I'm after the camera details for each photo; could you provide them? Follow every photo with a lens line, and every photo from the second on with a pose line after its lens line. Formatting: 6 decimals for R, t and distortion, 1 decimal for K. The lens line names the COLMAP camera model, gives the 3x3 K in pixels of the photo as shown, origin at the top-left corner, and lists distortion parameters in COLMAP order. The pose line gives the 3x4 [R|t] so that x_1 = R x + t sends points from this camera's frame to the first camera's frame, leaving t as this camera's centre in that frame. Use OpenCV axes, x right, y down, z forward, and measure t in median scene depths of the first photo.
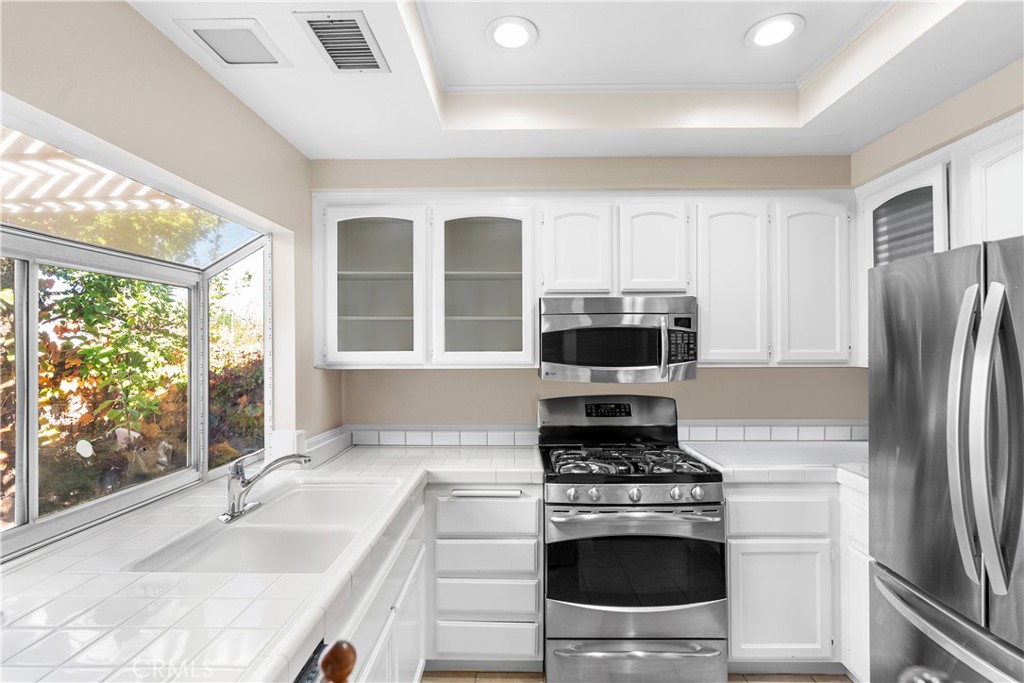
lens RADIAL K [[469.7, 0, 511.1], [0, 469.7, 342.2], [0, 0, 1]] dist [0.009340, 0.000256]
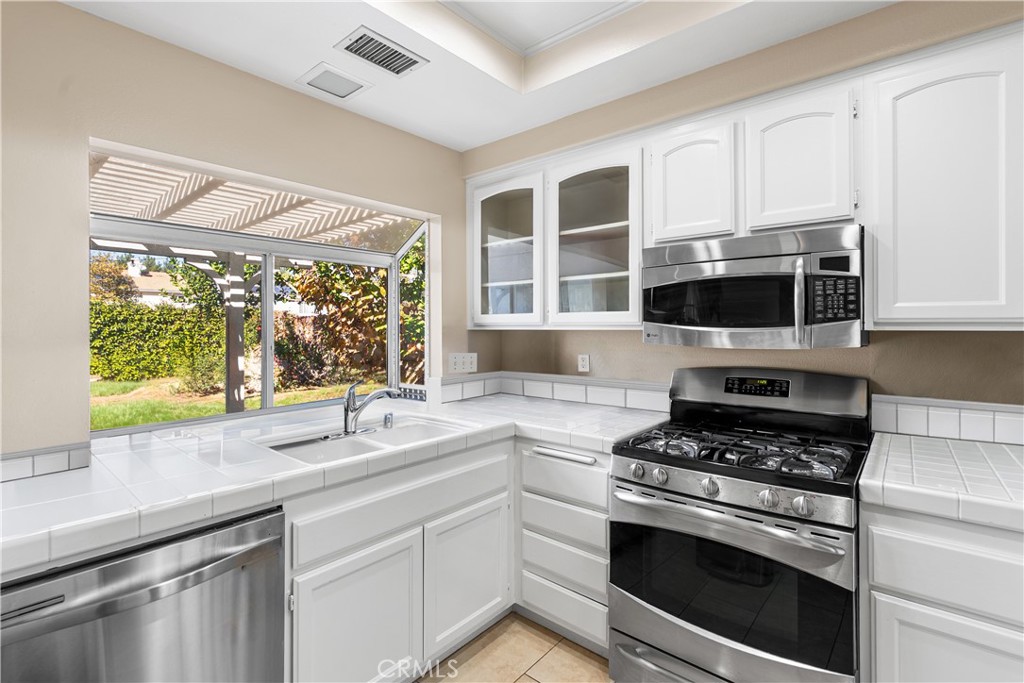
lens RADIAL K [[469.7, 0, 506.7], [0, 469.7, 323.9], [0, 0, 1]] dist [0.009340, 0.000256]
pose [[0.775935, 0.000337, -0.630813, 0.434756], [-0.001219, 0.999999, -0.000966, 0.048041], [0.630812, 0.001518, 0.775934, 0.160676]]
